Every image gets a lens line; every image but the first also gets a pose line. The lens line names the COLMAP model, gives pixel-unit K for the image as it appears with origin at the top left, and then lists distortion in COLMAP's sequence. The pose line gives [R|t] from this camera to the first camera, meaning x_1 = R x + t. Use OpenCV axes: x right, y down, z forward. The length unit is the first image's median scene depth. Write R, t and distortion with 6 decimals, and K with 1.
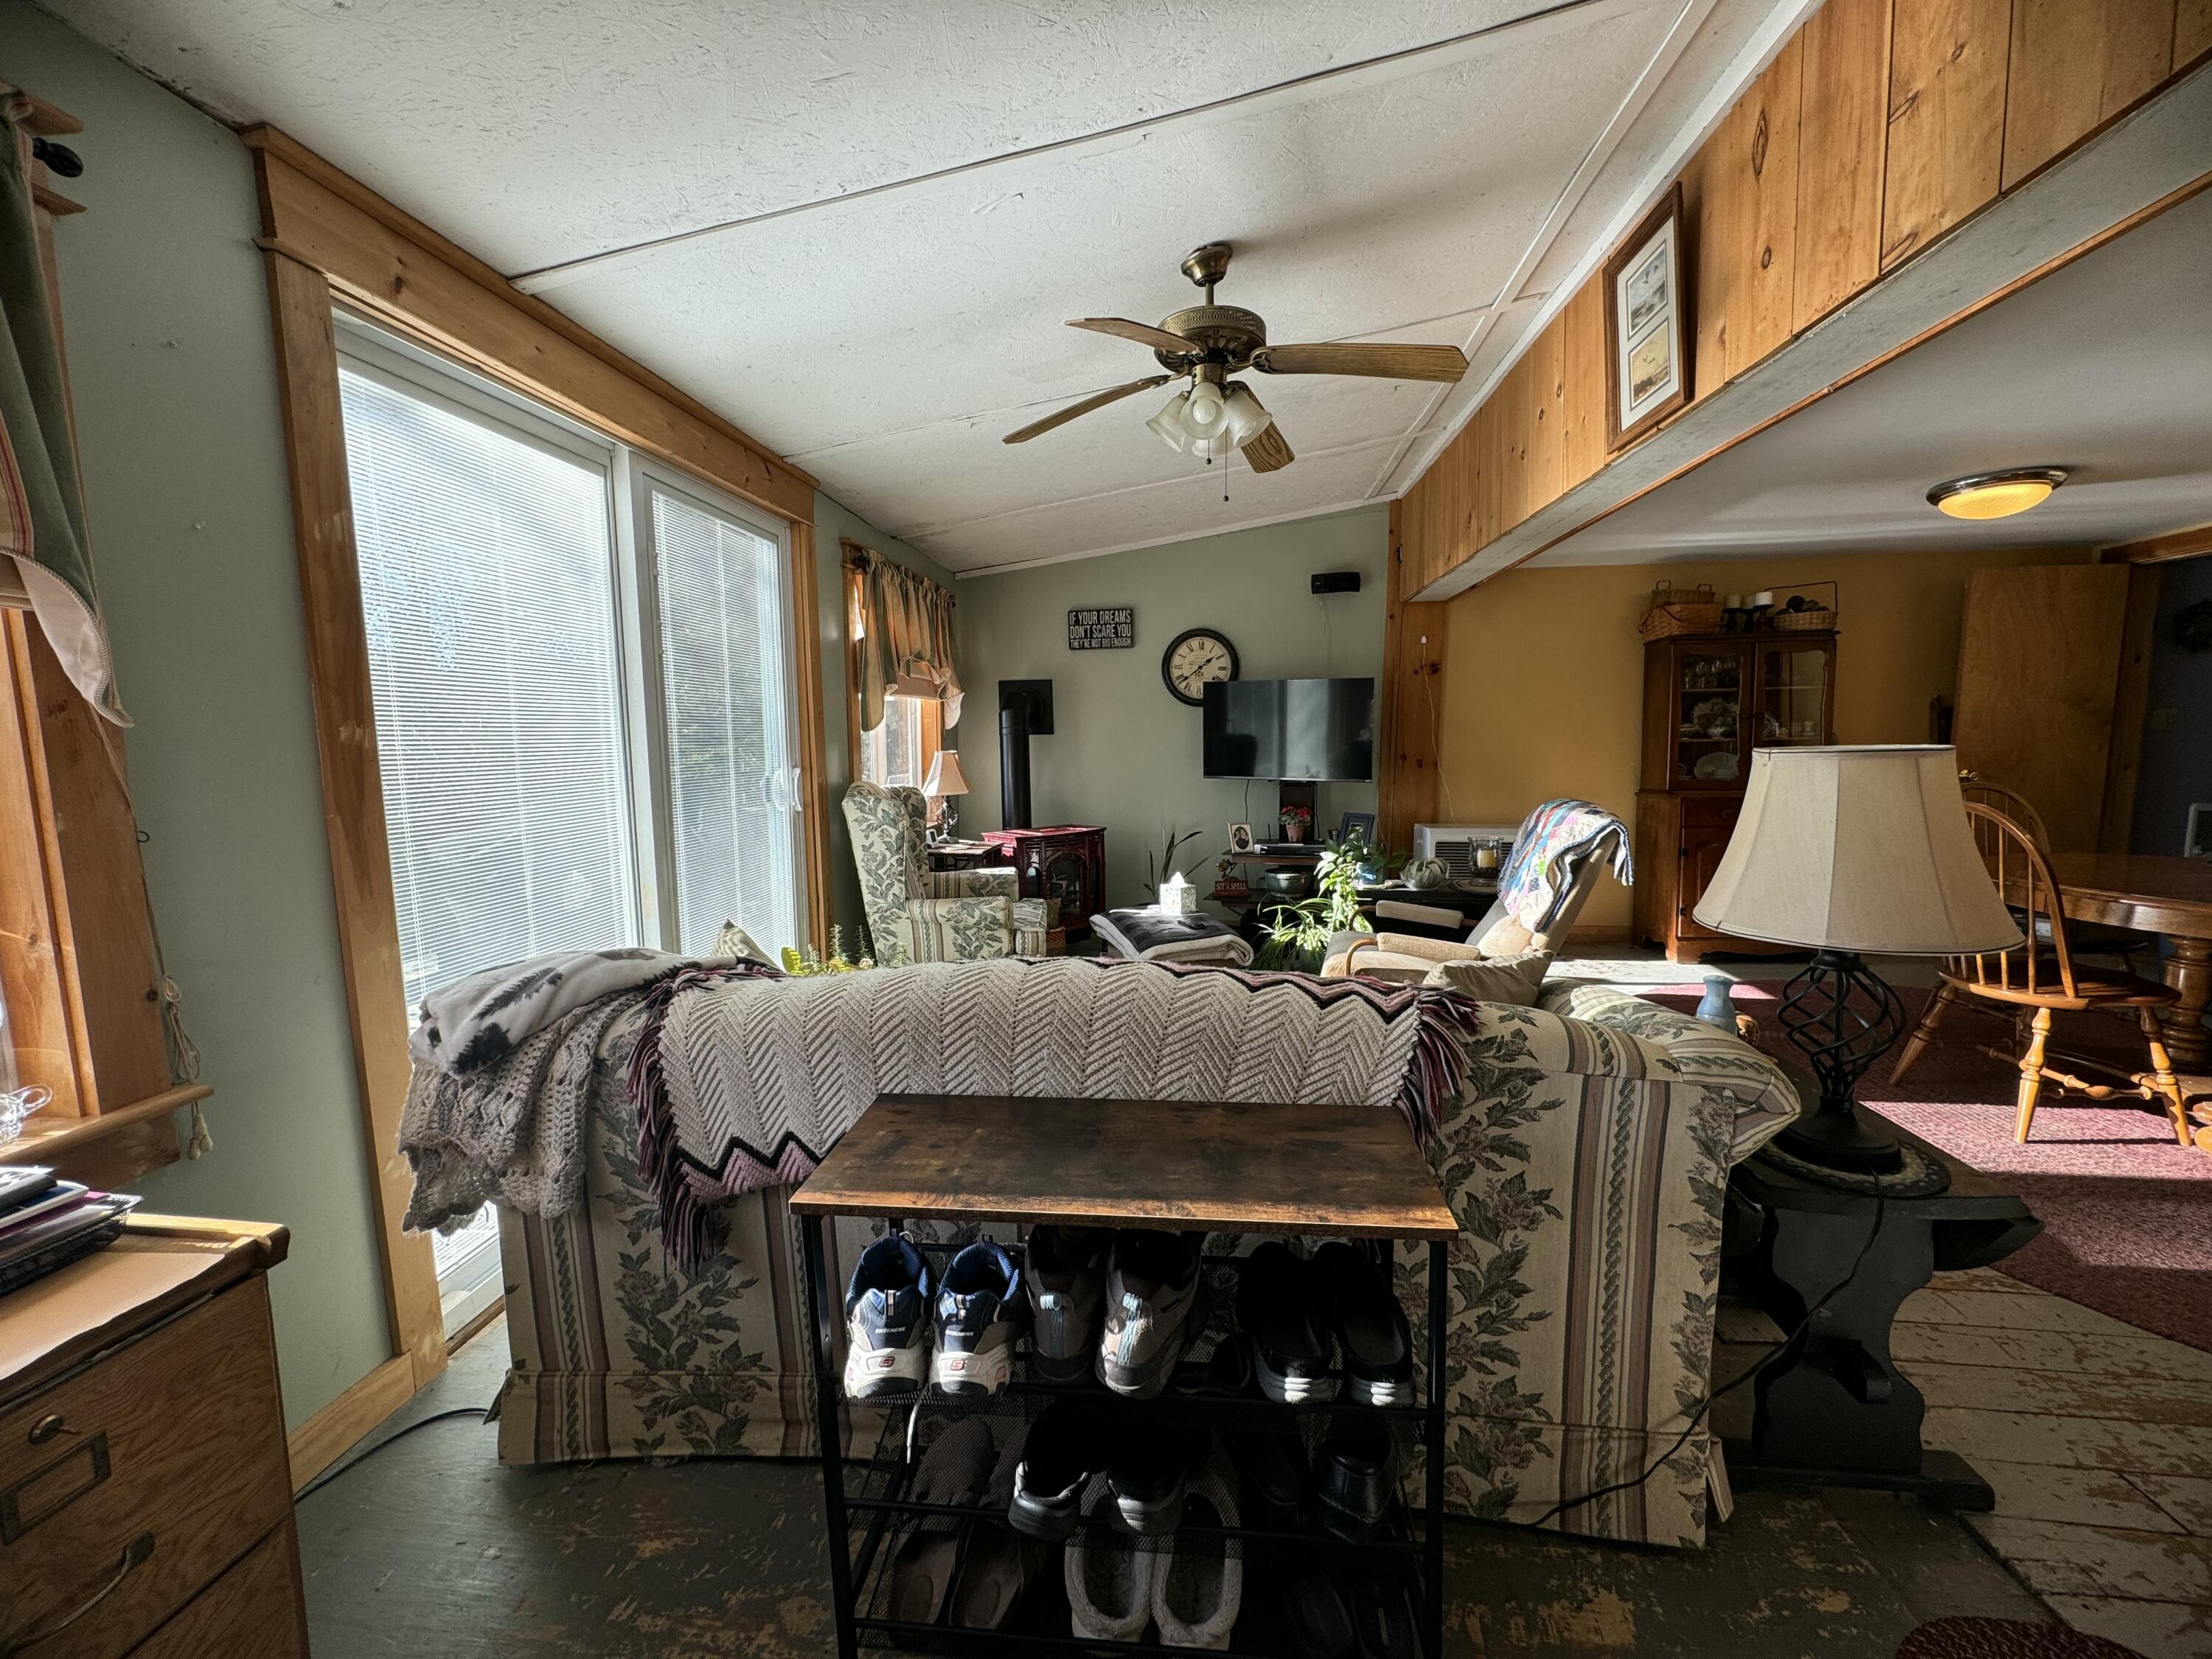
lens RADIAL K [[881.6, 0, 1097.9], [0, 881.6, 825.1], [0, 0, 1]] dist [-0.003693, 0.000692]
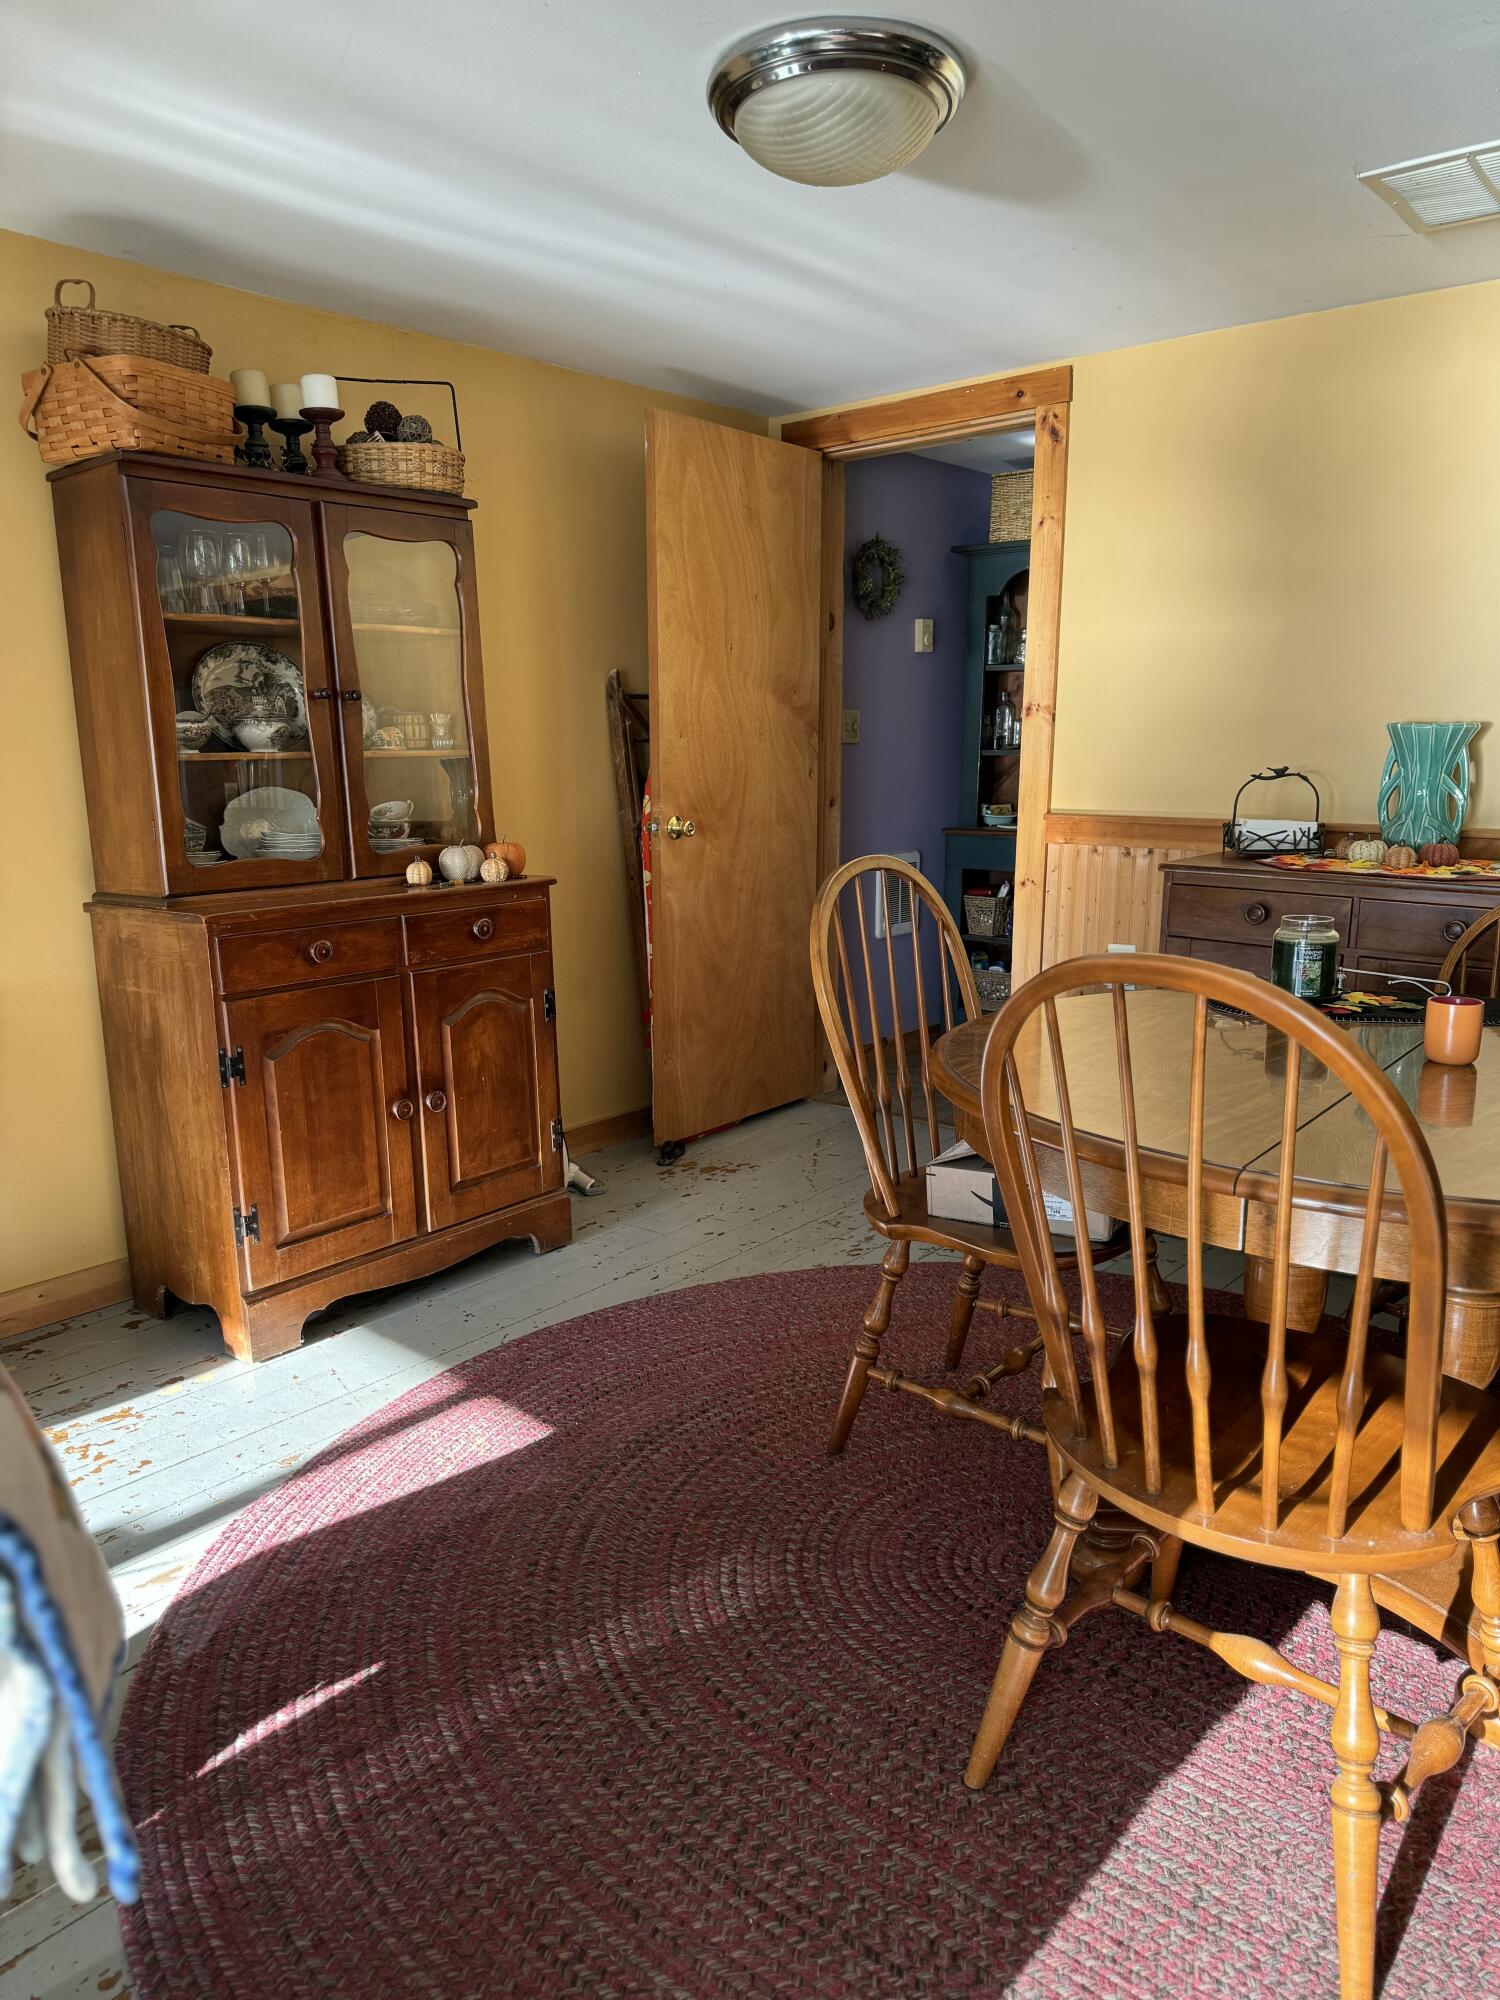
lens RADIAL K [[1407.8, 0, 733.5], [0, 1407.8, 1007.1], [0, 0, 1]] dist [0.058958, -0.070097]
pose [[0.558229, -0.139557, 0.817865, 0.296615], [0.087717, 0.990155, 0.109085, -0.037503], [-0.825037, 0.010846, 0.564975, 0.483551]]
